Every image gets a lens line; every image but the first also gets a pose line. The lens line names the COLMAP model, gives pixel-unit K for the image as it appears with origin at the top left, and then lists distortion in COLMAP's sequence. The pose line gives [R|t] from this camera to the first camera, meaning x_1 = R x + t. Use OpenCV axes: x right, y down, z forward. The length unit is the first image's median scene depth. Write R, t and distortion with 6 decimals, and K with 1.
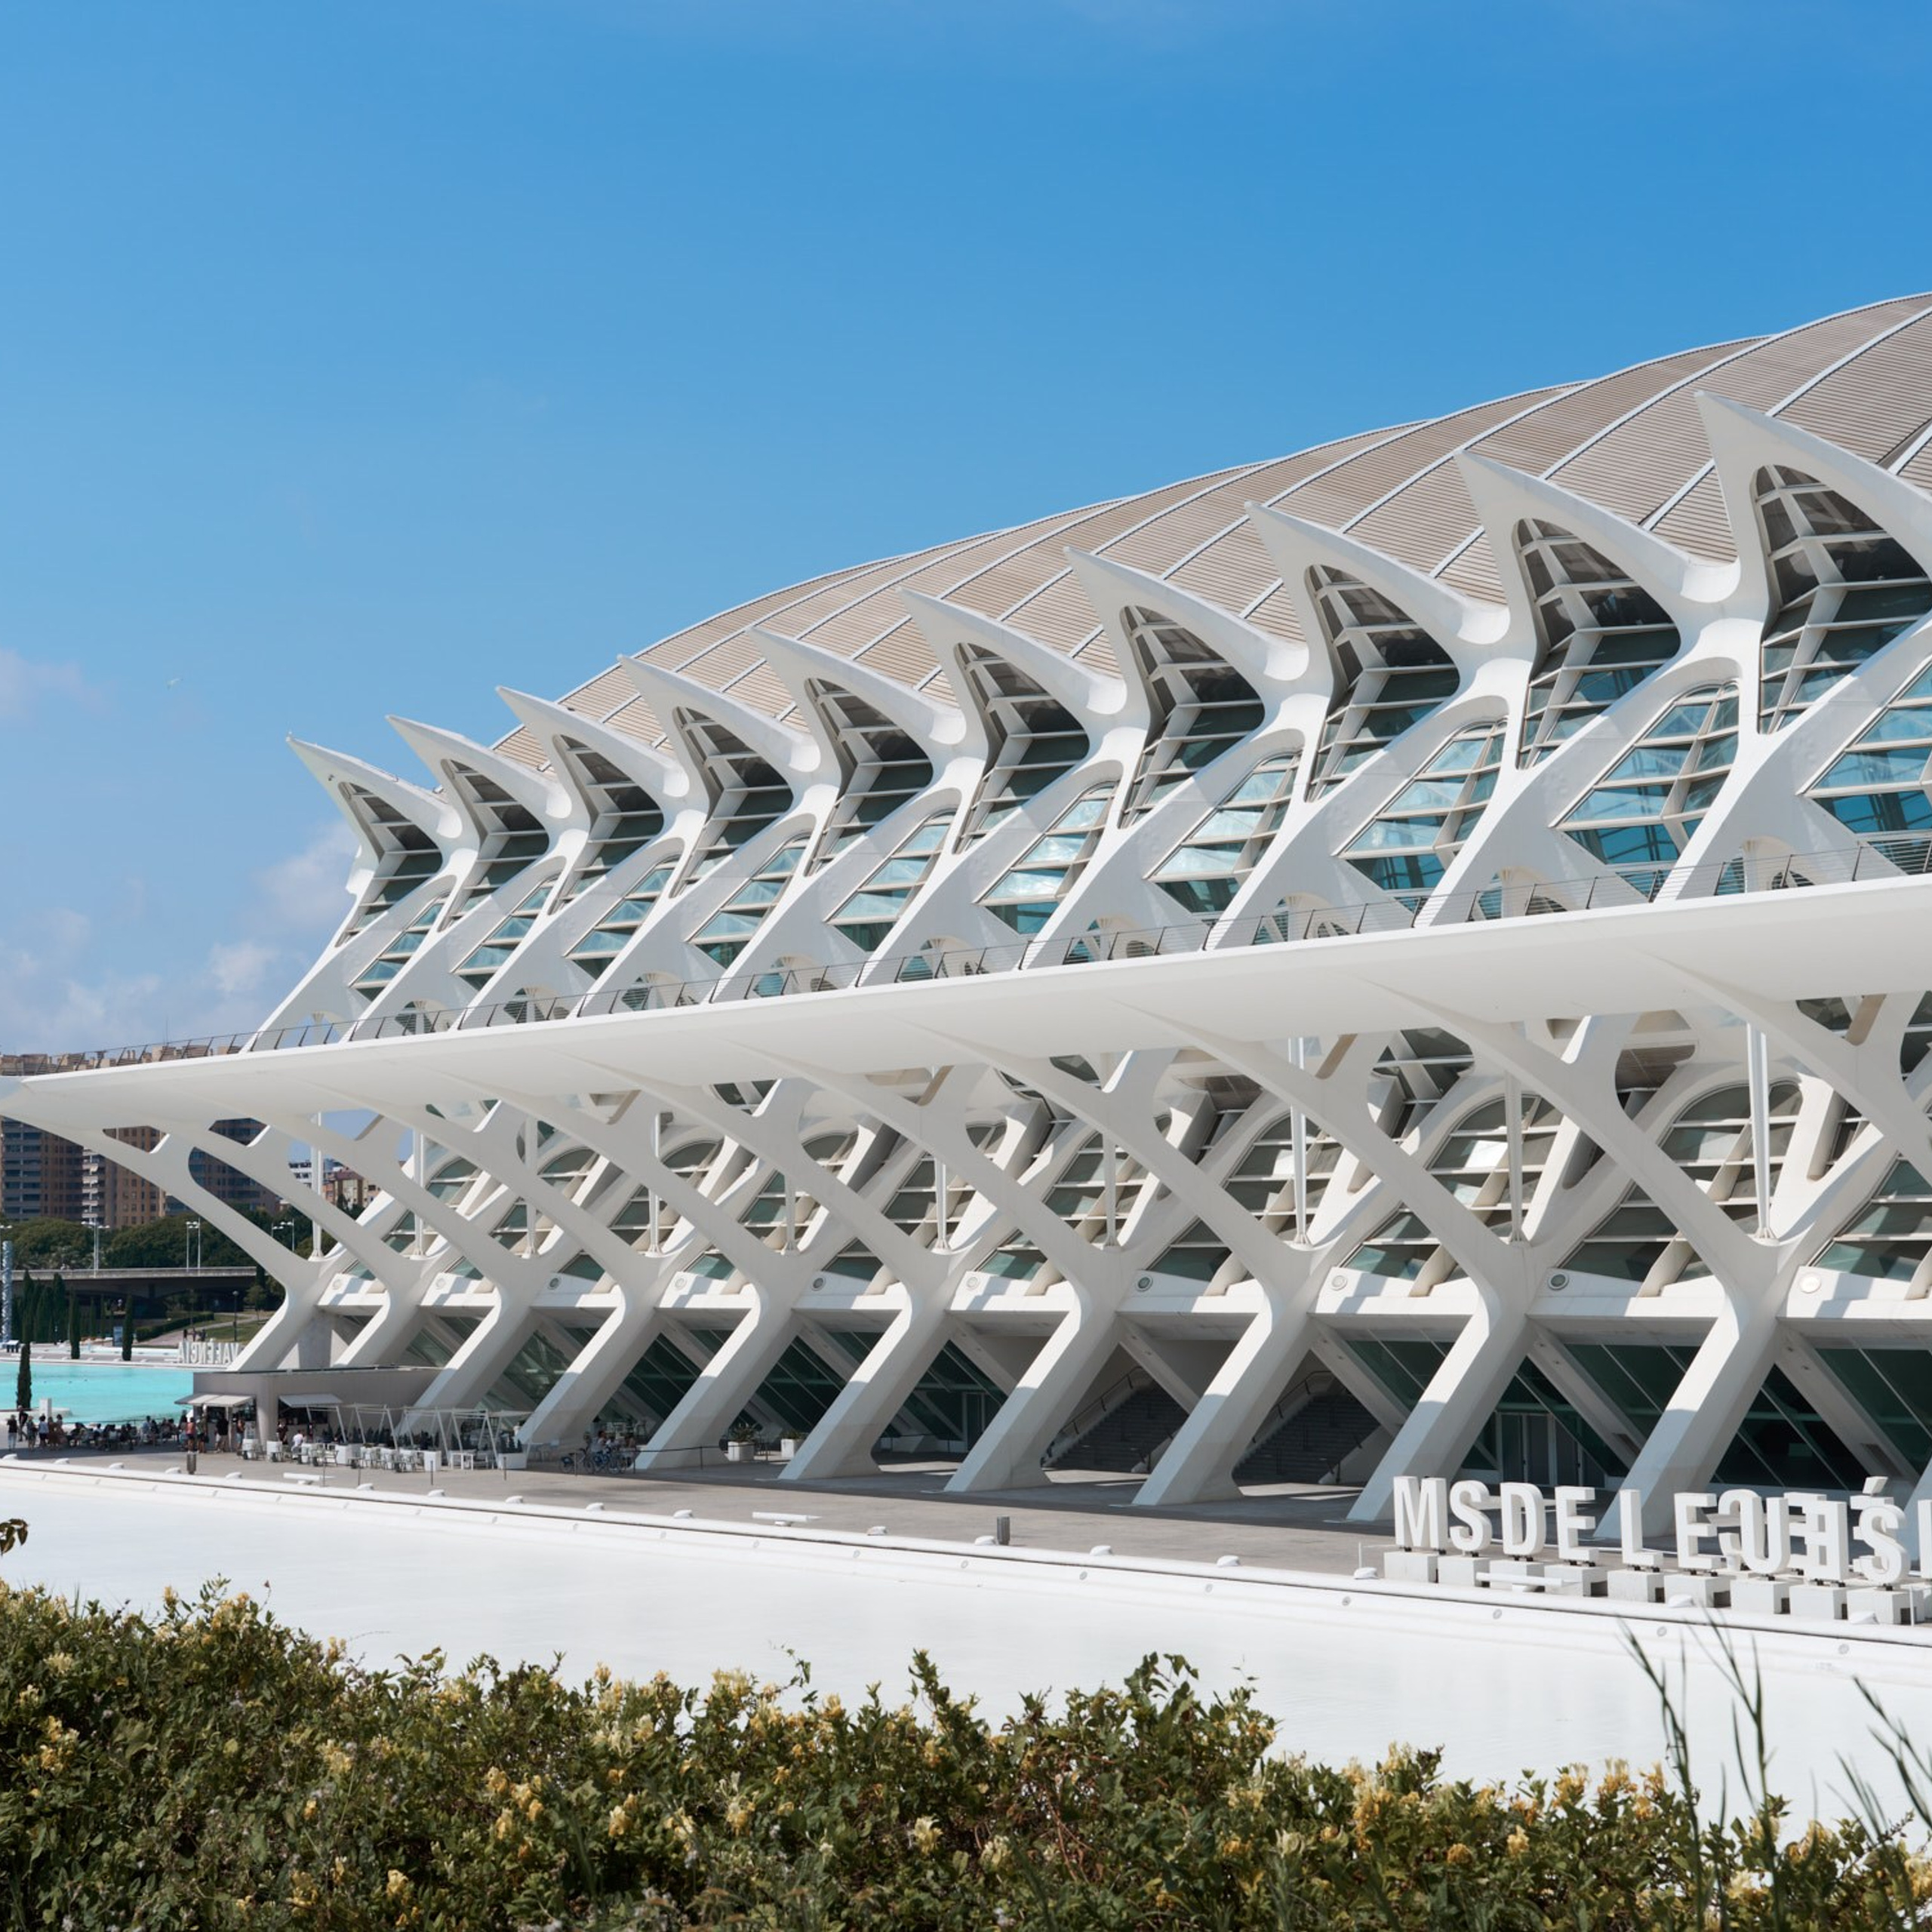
lens RADIAL K [[2973.9, 0, 969.0], [0, 2973.9, 966.1], [0, 0, 1]] dist [-0.027418, 0.000000]
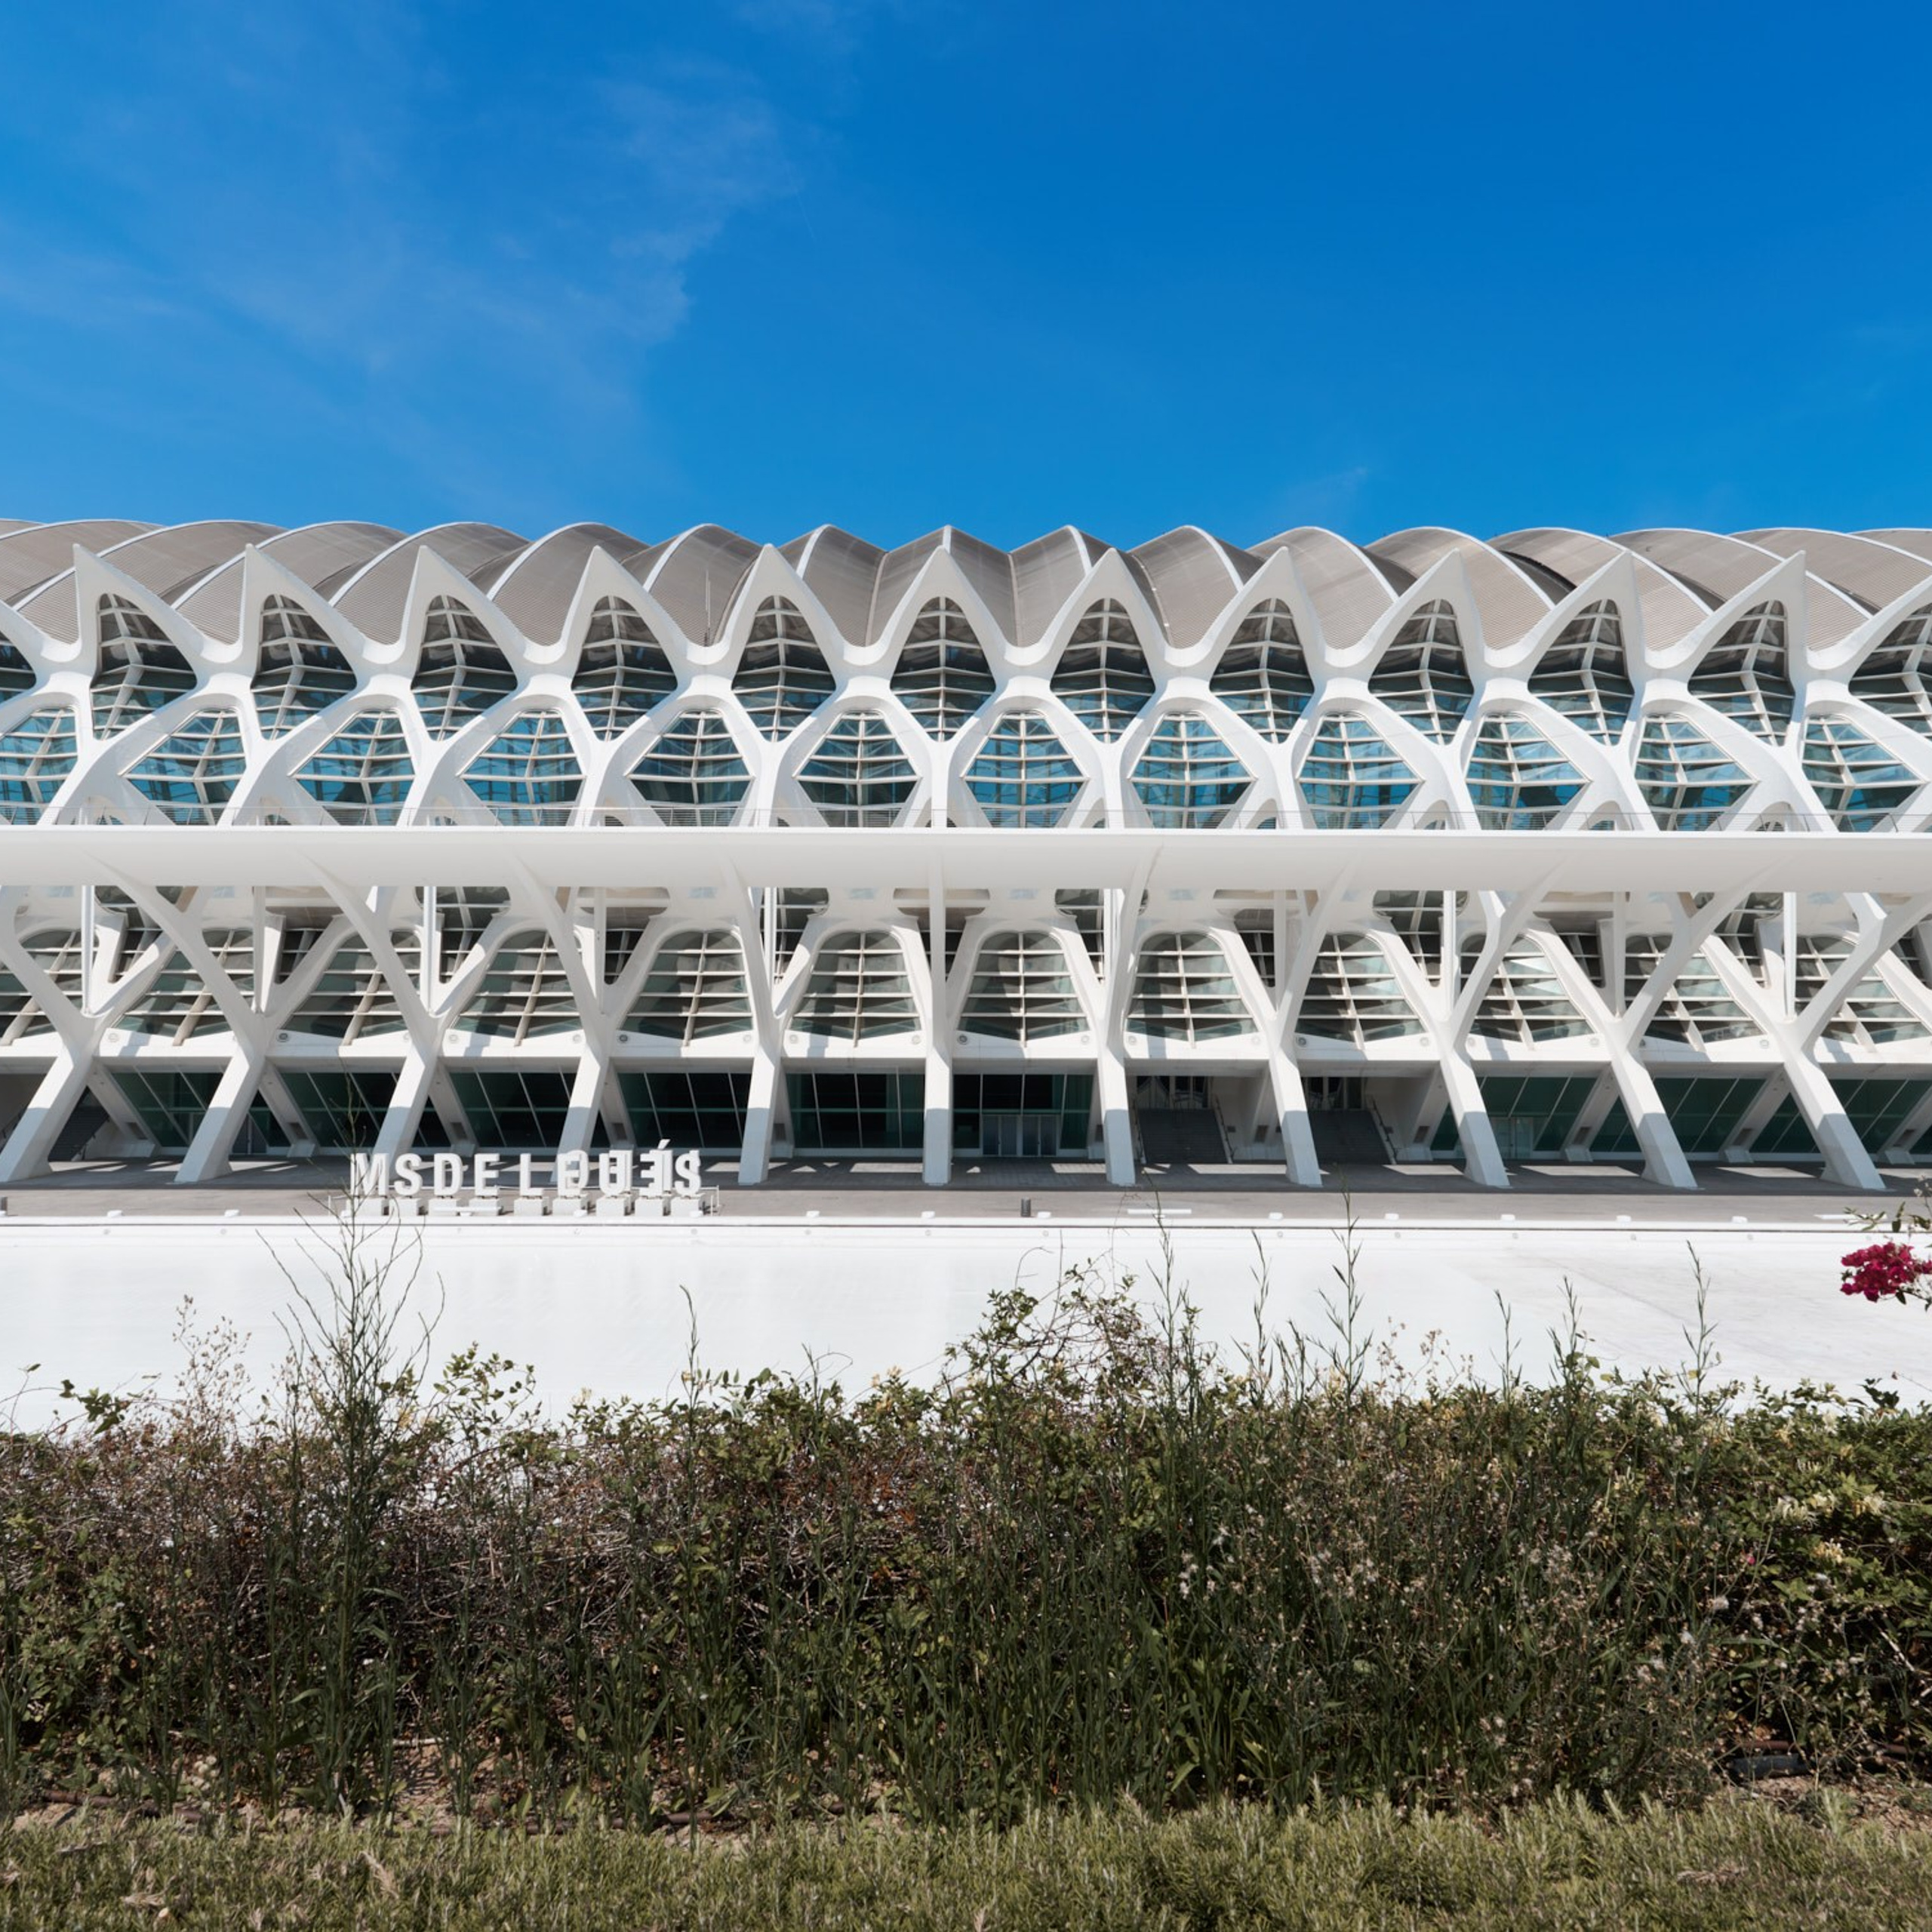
lens RADIAL K [[1423.5, 0, 959.9], [0, 1423.5, 956.4], [0, 0, 1]] dist [0.008549, 0.003944]
pose [[0.690514, 0.041621, 0.722121, -0.191463], [-0.077269, 0.996875, 0.016430, 0.020937], [-0.719180, -0.067142, 0.691572, 0.198609]]
